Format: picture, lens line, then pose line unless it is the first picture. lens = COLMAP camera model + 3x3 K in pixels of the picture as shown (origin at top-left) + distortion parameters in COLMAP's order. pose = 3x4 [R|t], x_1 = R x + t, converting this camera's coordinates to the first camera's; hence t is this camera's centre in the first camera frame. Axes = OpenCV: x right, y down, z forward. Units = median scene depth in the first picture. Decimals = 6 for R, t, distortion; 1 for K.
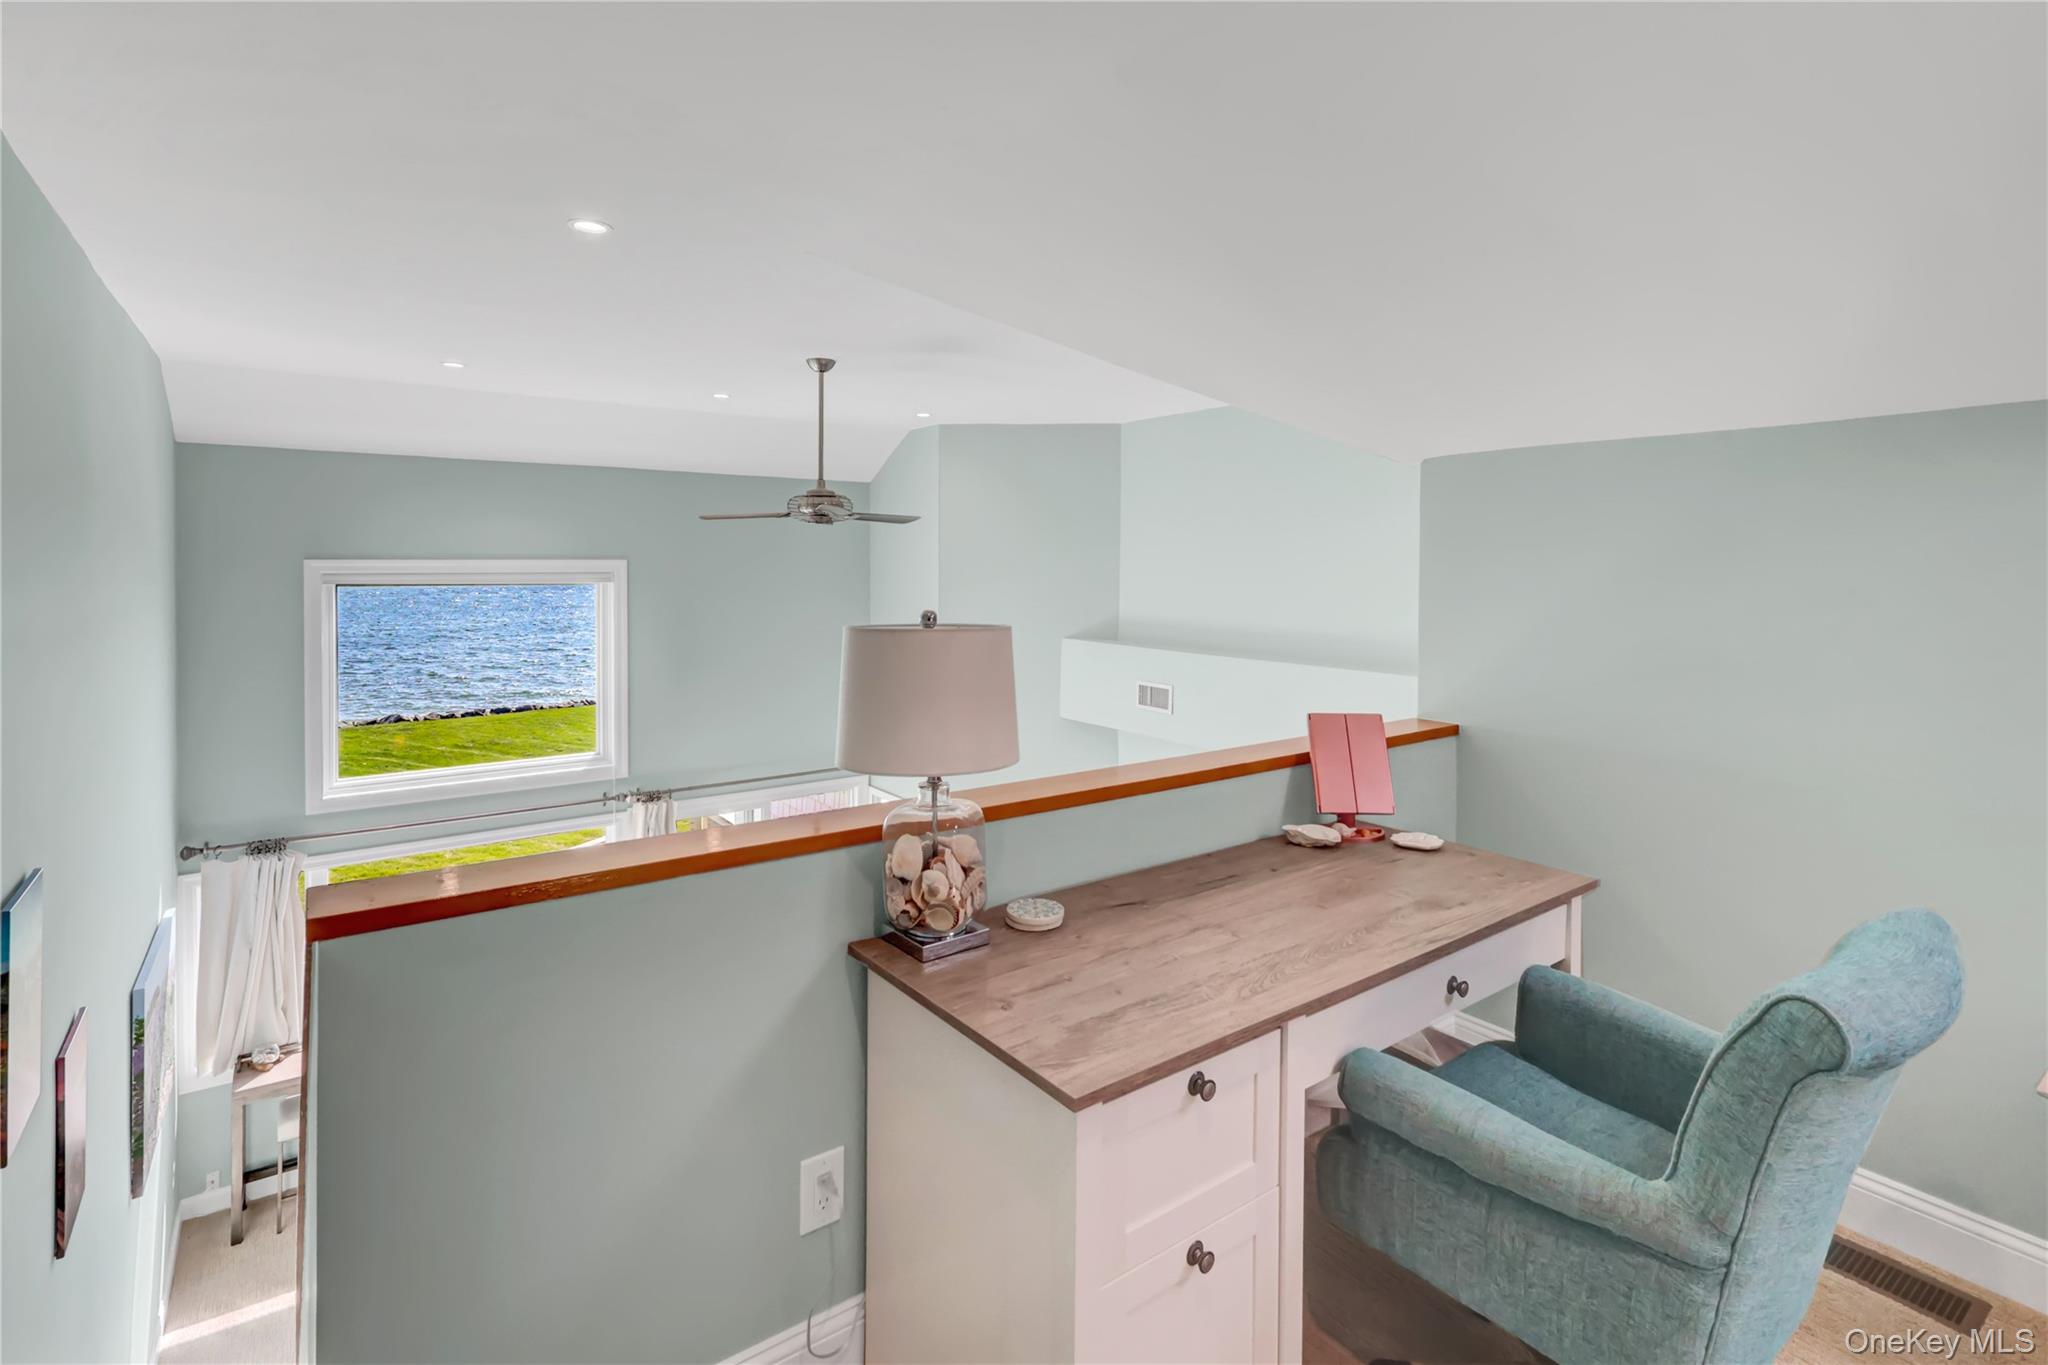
lens RADIAL K [[972.2, 0, 1025.5], [0, 972.2, 576.2], [0, 0, 1]] dist [0.002050, 0.000207]
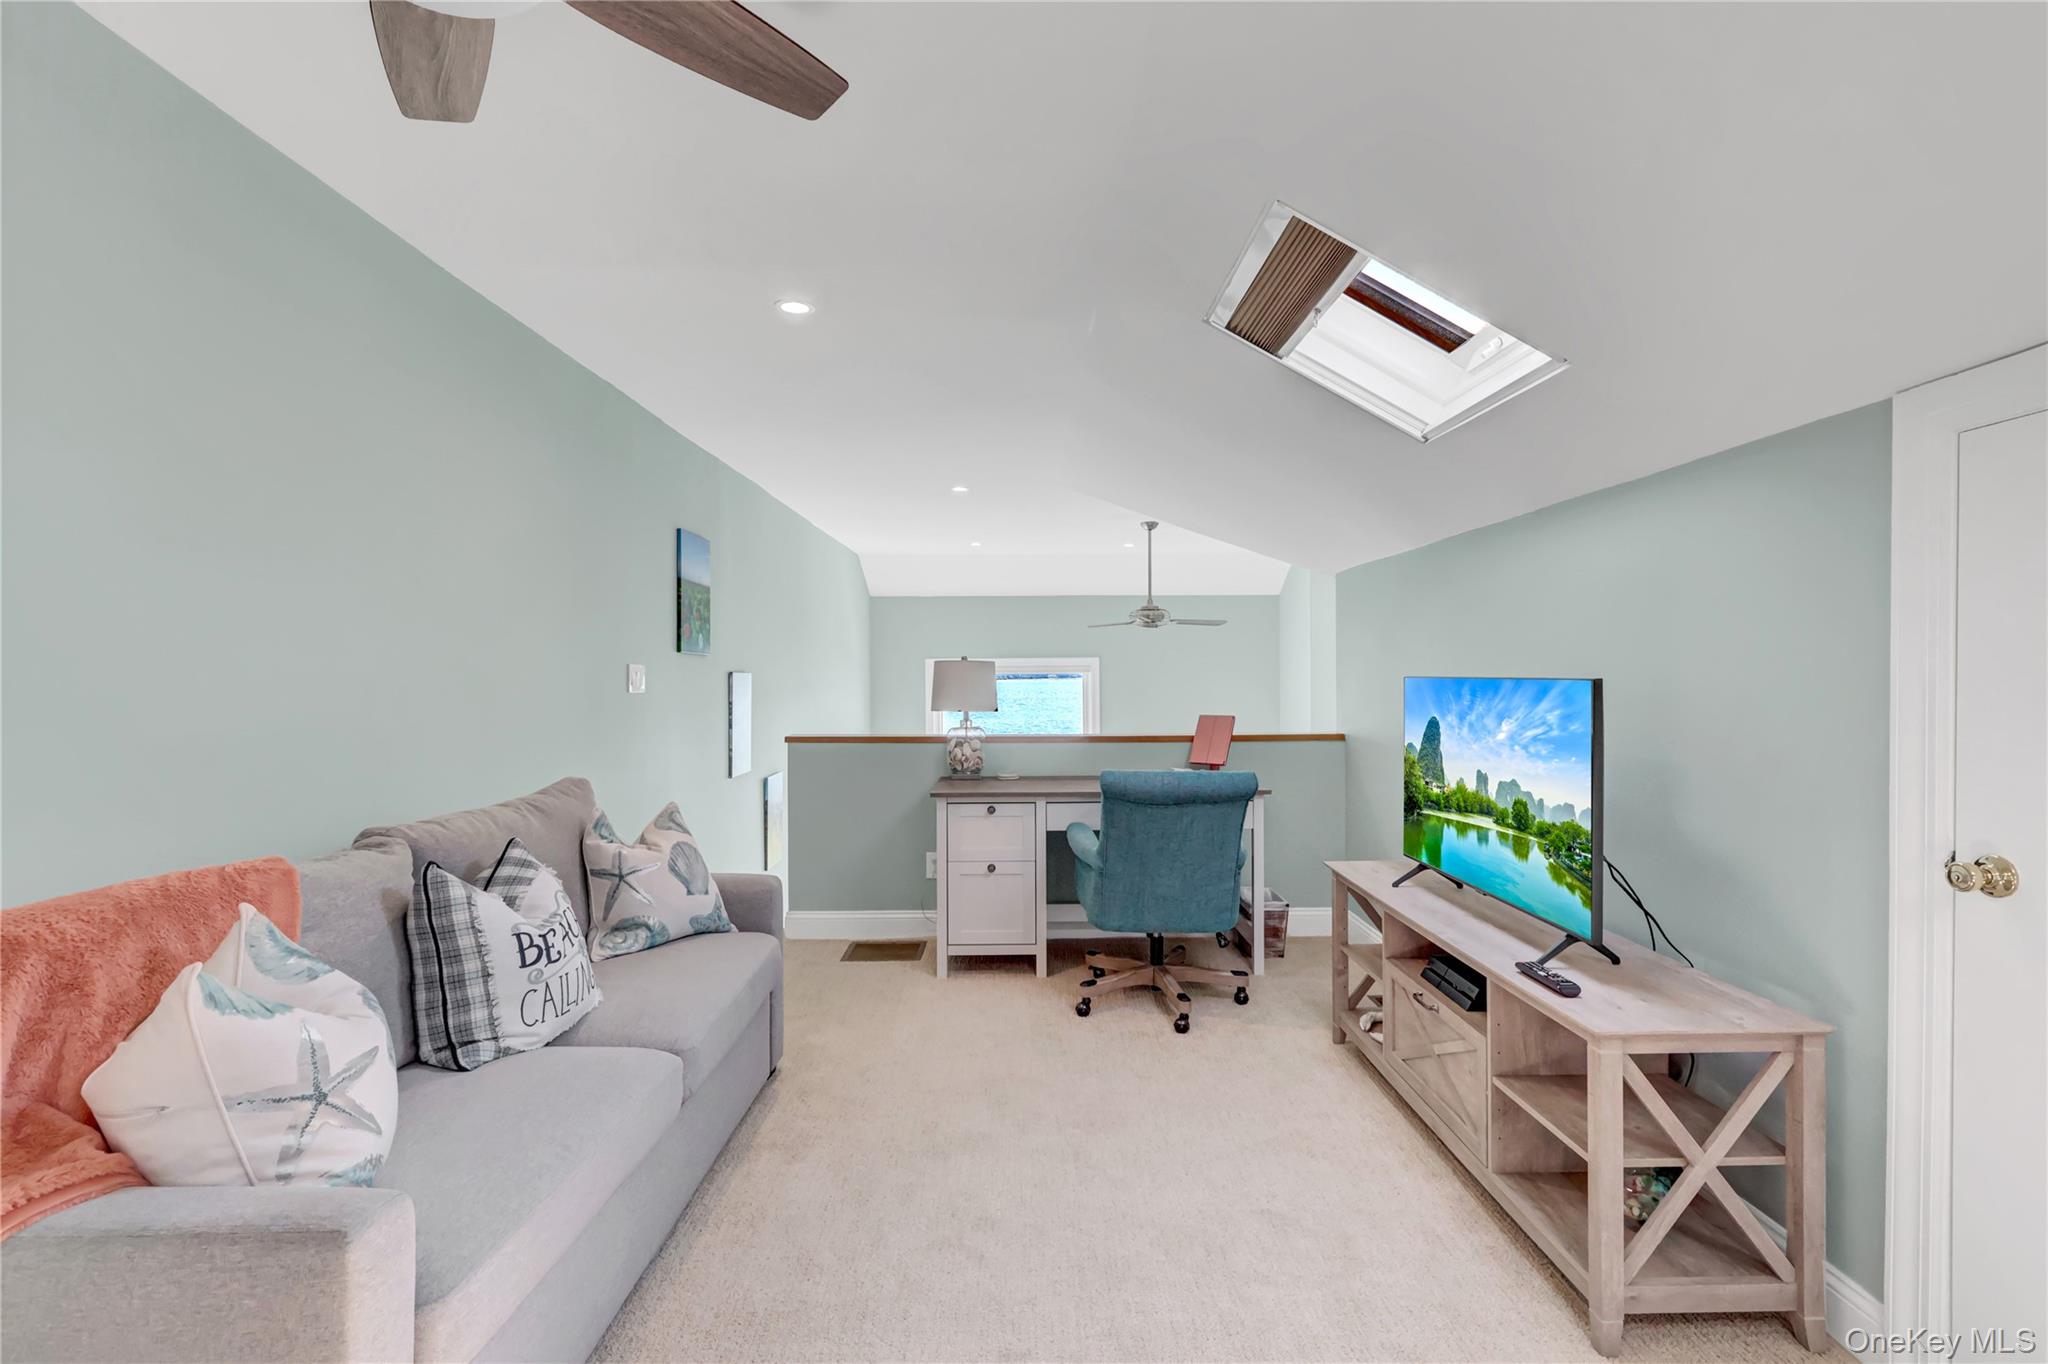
lens RADIAL K [[939.2, 0, 1024.0], [0, 939.2, 682.0], [0, 0, 1]] dist [0.000503, -0.000021]
pose [[0.804285, -0.000455, -0.594244, 0.522293], [-0.001672, 0.999994, -0.003029, 0.038400], [0.594242, 0.003430, 0.804279, -0.328159]]
